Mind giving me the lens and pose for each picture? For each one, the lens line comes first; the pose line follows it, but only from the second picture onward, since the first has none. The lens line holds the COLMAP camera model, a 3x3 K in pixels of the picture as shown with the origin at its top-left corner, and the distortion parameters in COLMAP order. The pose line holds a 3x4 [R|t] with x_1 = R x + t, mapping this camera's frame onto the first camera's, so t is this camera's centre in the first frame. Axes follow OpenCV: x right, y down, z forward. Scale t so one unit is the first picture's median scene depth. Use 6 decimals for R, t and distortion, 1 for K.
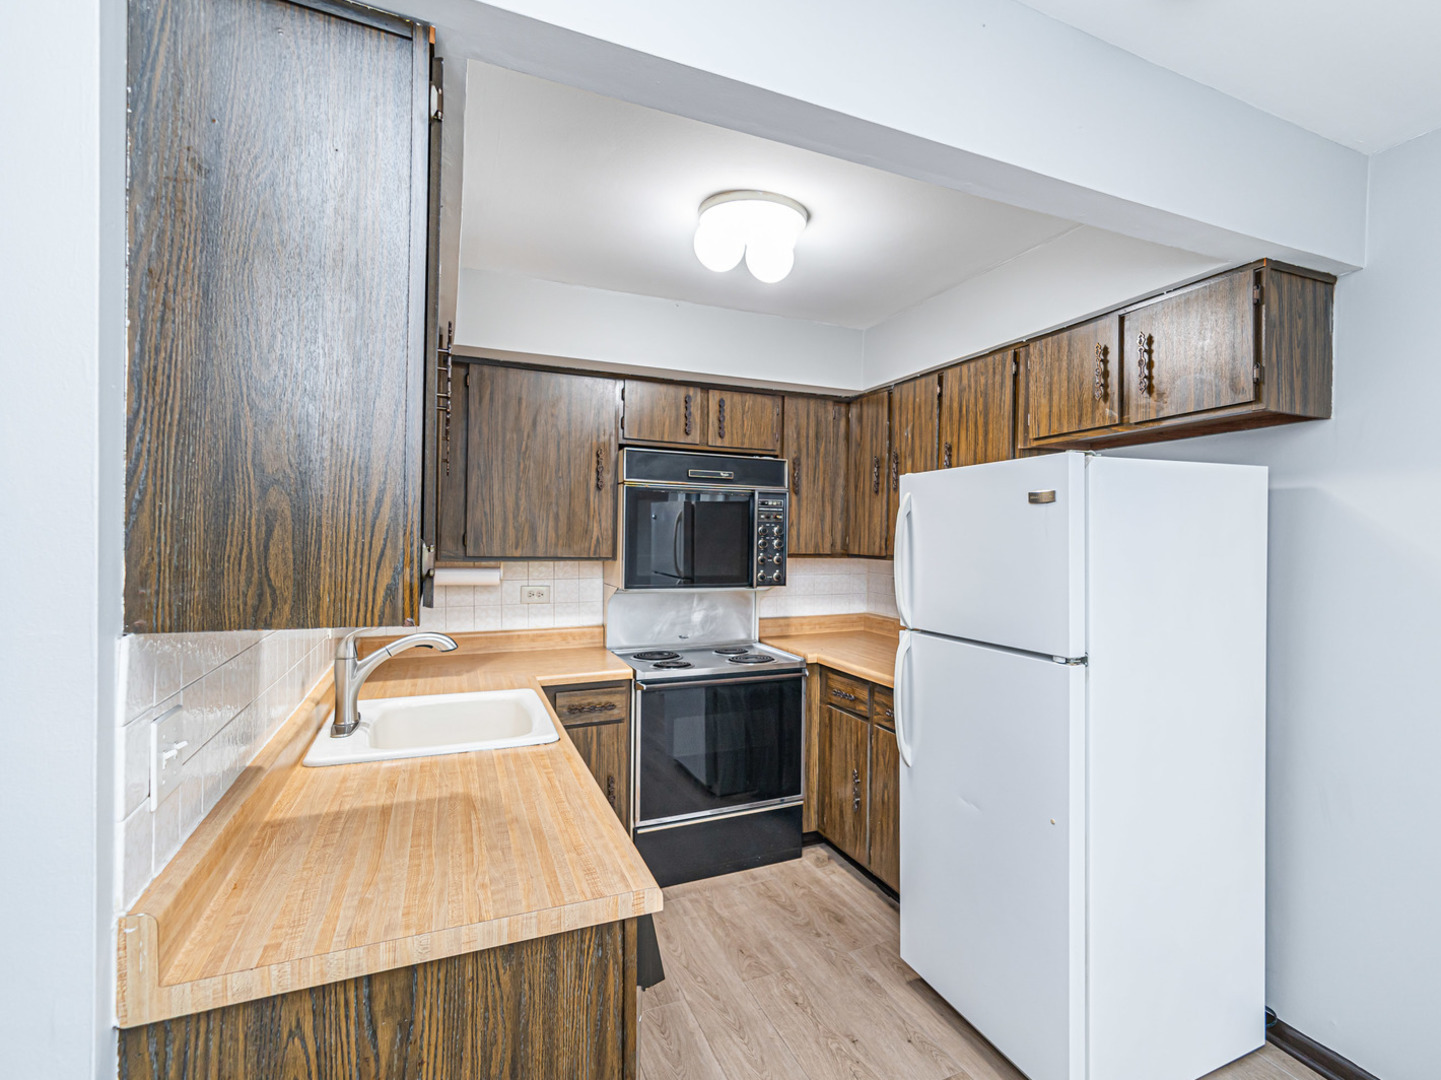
lens RADIAL K [[738.3, 0, 822.1], [0, 738.3, 550.5], [0, 0, 1]] dist [0.004142, -0.000297]
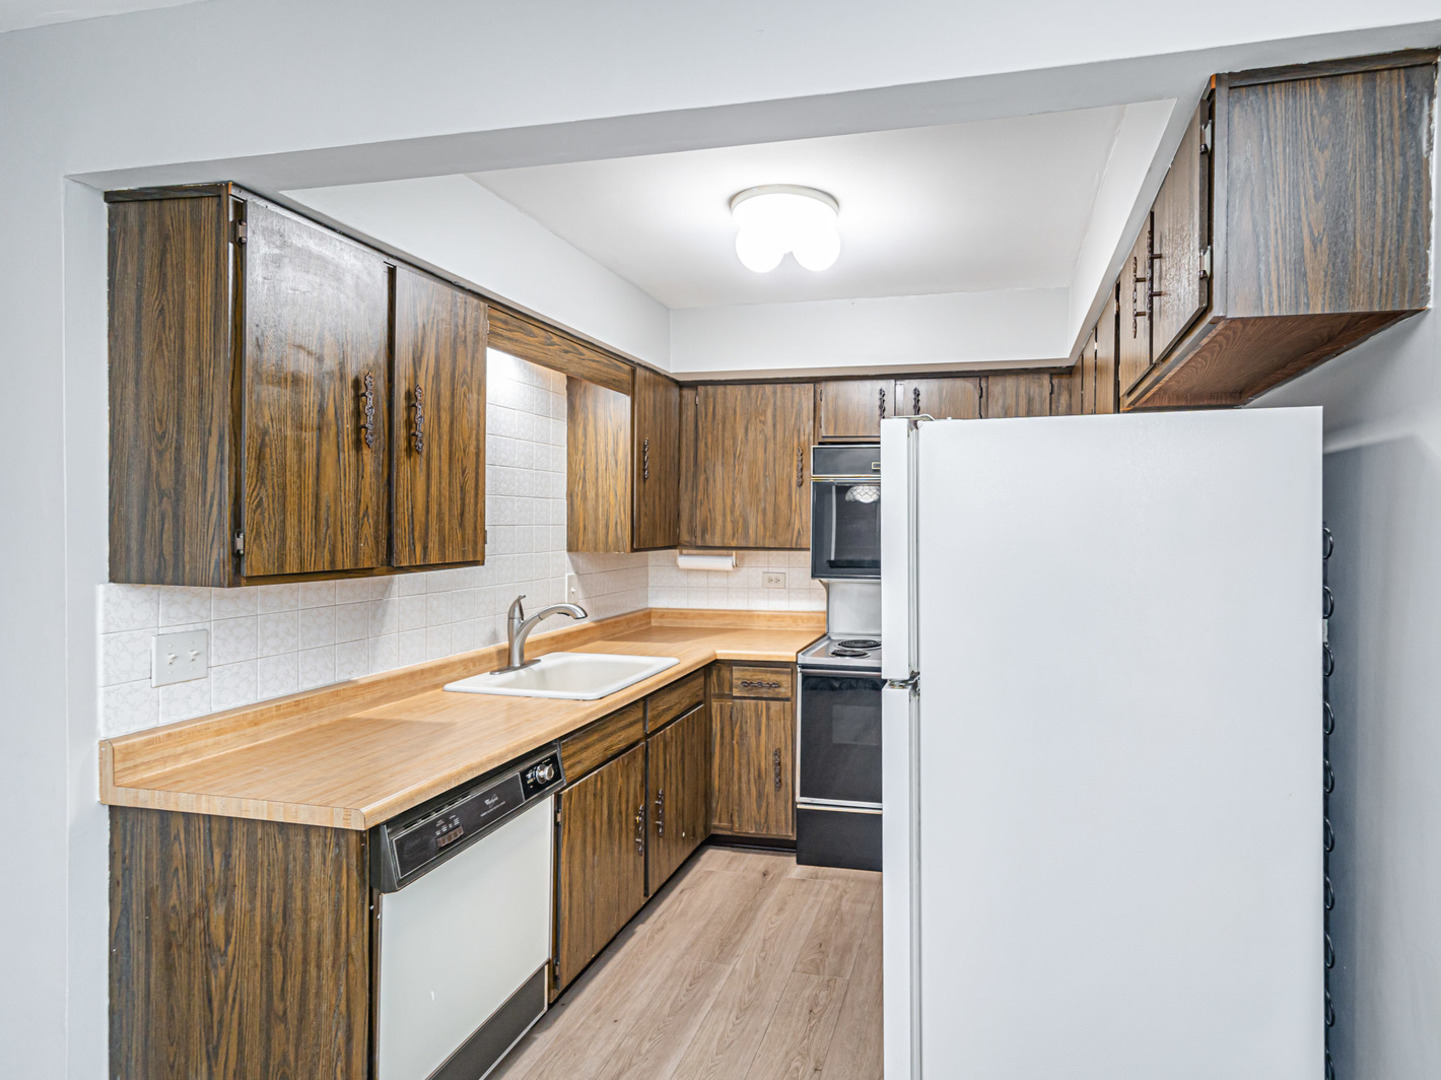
lens RADIAL K [[741.7, 0, 864.5], [0, 741.7, 539.0], [0, 0, 1]] dist [0.004671, 0.000365]
pose [[0.786986, 0.004819, -0.616953, 0.476449], [-0.009186, 0.999950, -0.003906, -0.000633], [0.616903, 0.008741, 0.786991, 0.211685]]
